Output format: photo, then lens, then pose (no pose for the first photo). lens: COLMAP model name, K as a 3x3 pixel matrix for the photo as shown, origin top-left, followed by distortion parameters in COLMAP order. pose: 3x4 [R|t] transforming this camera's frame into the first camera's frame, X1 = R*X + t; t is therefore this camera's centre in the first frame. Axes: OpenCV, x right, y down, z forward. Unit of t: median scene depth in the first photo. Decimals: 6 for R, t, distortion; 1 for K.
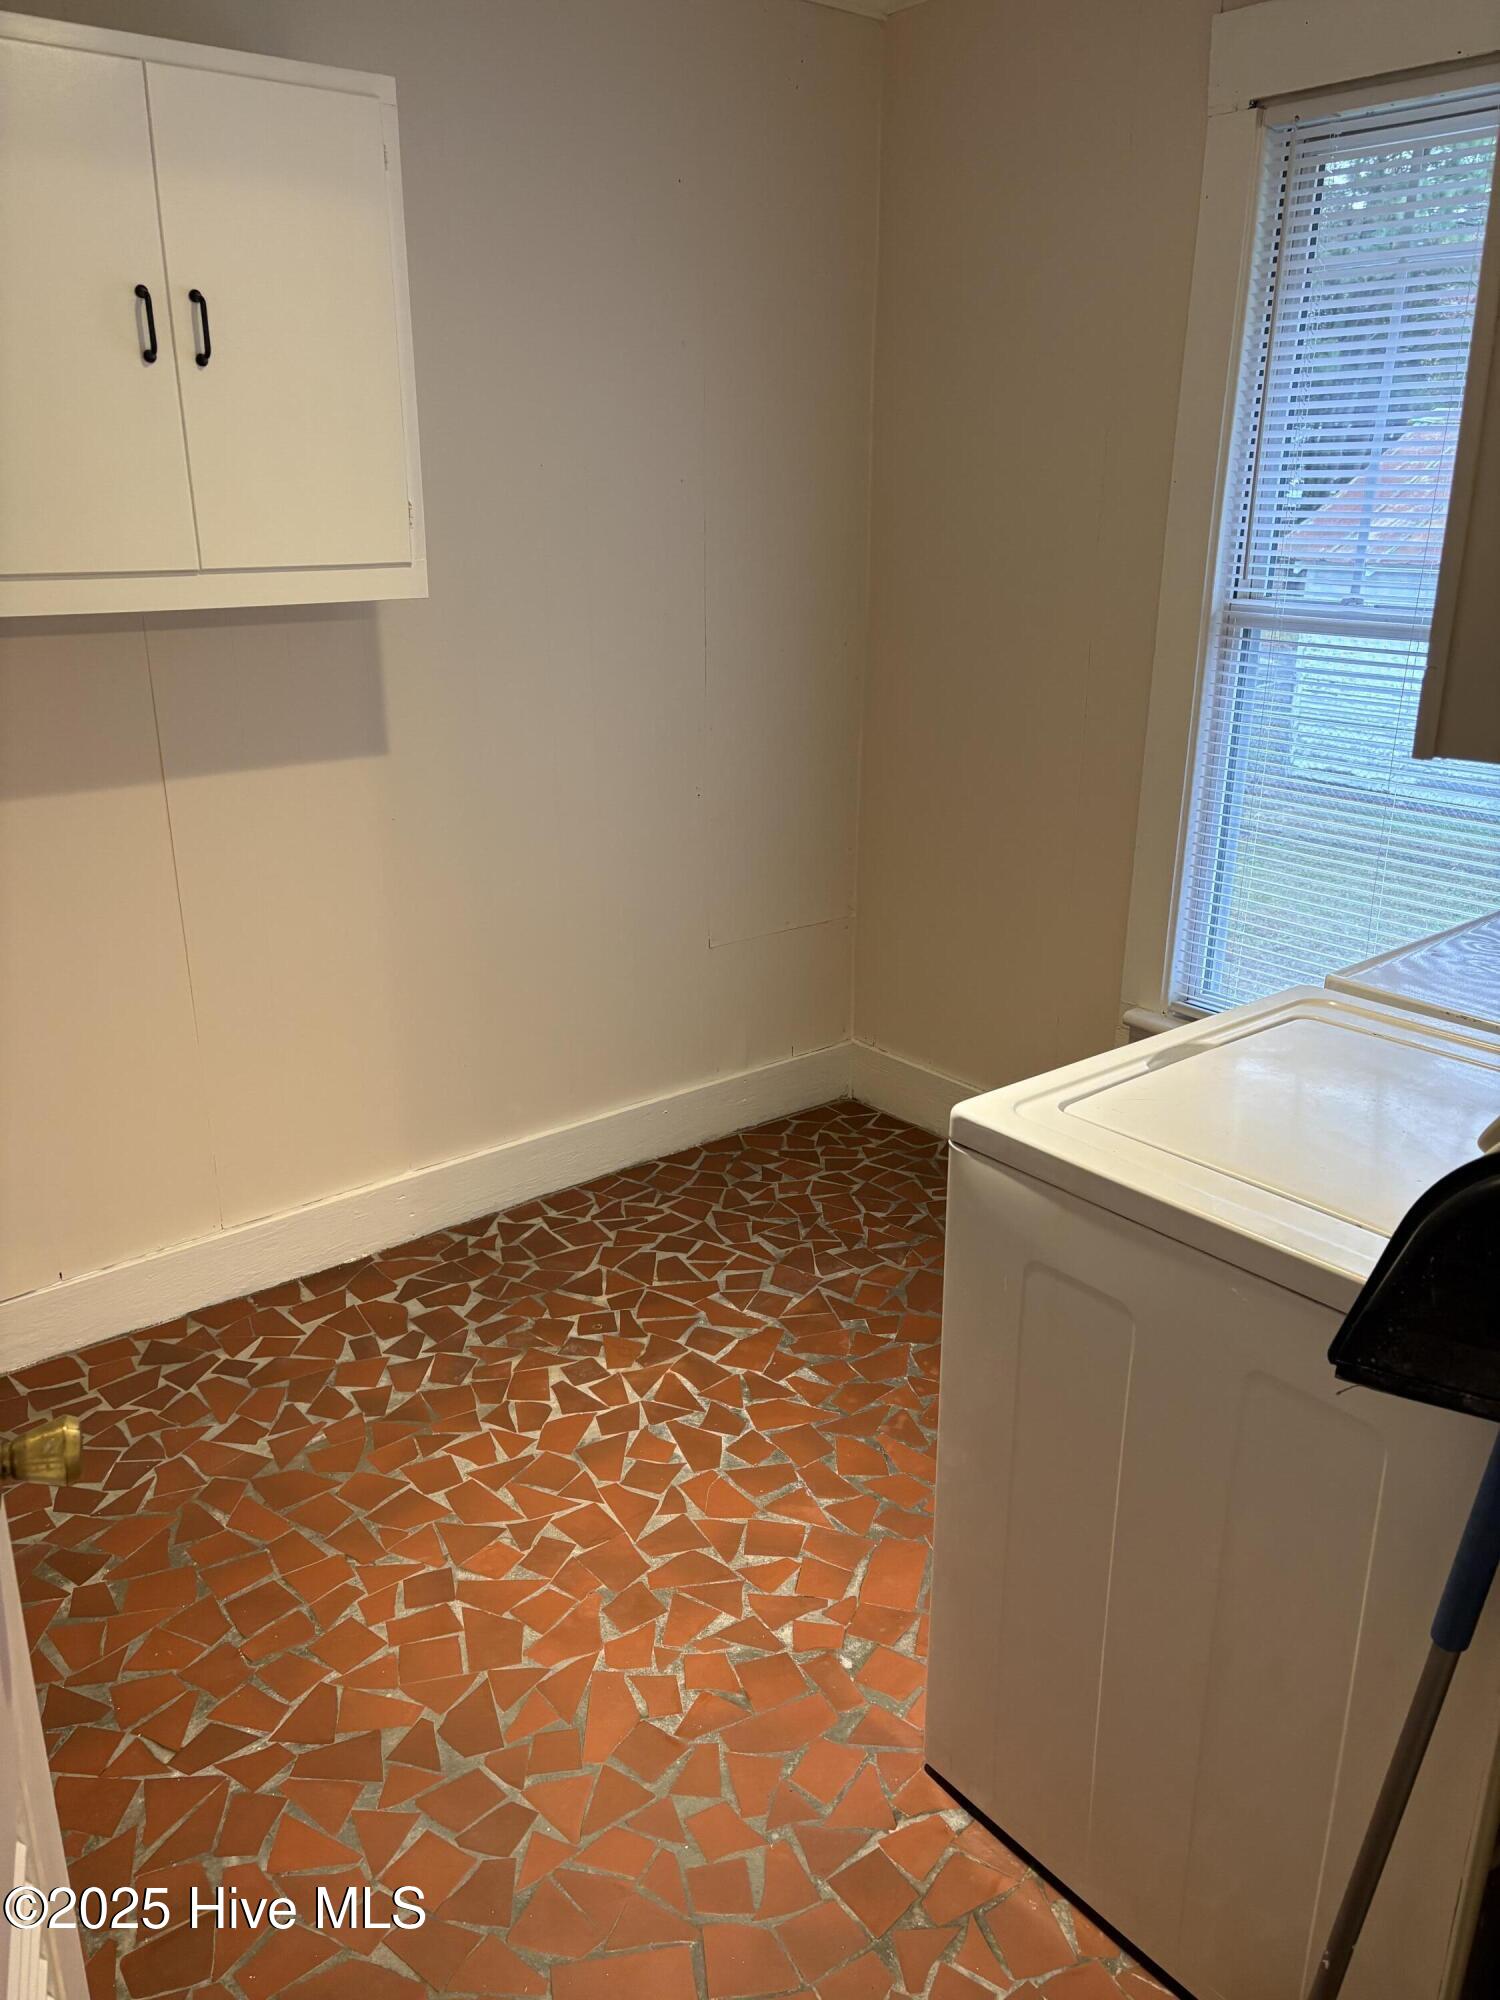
lens RADIAL K [[1501.1, 0, 748.5], [0, 1501.1, 998.3], [0, 0, 1]] dist [0.043672, -0.043378]
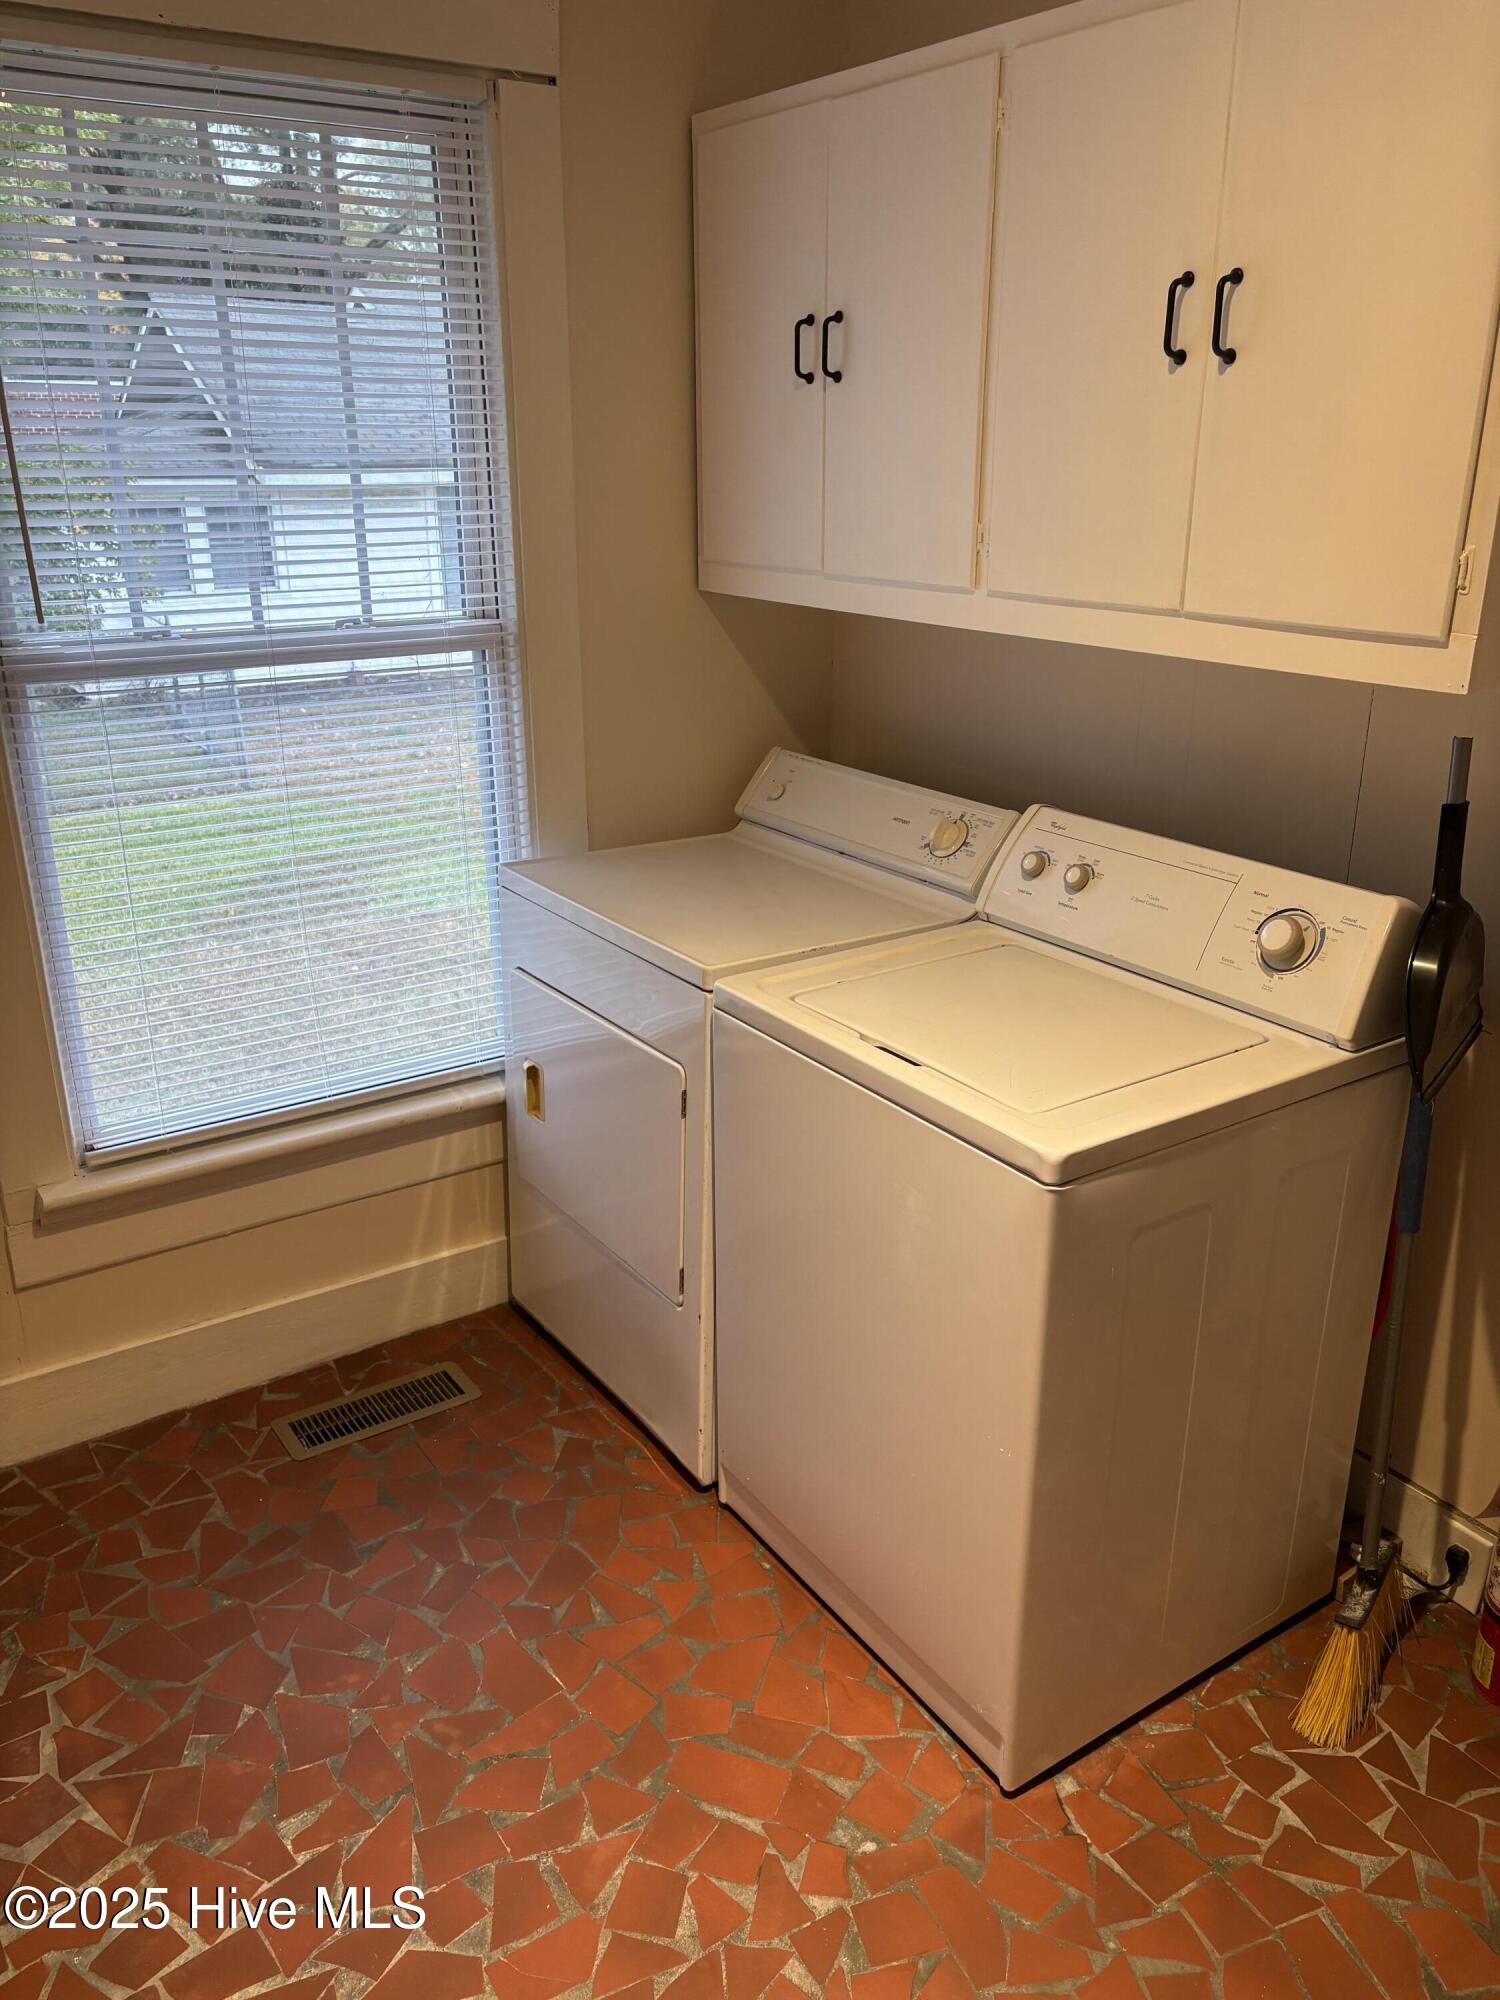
lens RADIAL K [[1501.1, 0, 747.2], [0, 1501.1, 997.5], [0, 0, 1]] dist [0.043672, -0.043378]
pose [[0.098626, -0.346139, 0.932985, -0.565361], [0.330257, 0.895804, 0.297433, -0.277716], [-0.938724, 0.278790, 0.202665, 0.705674]]
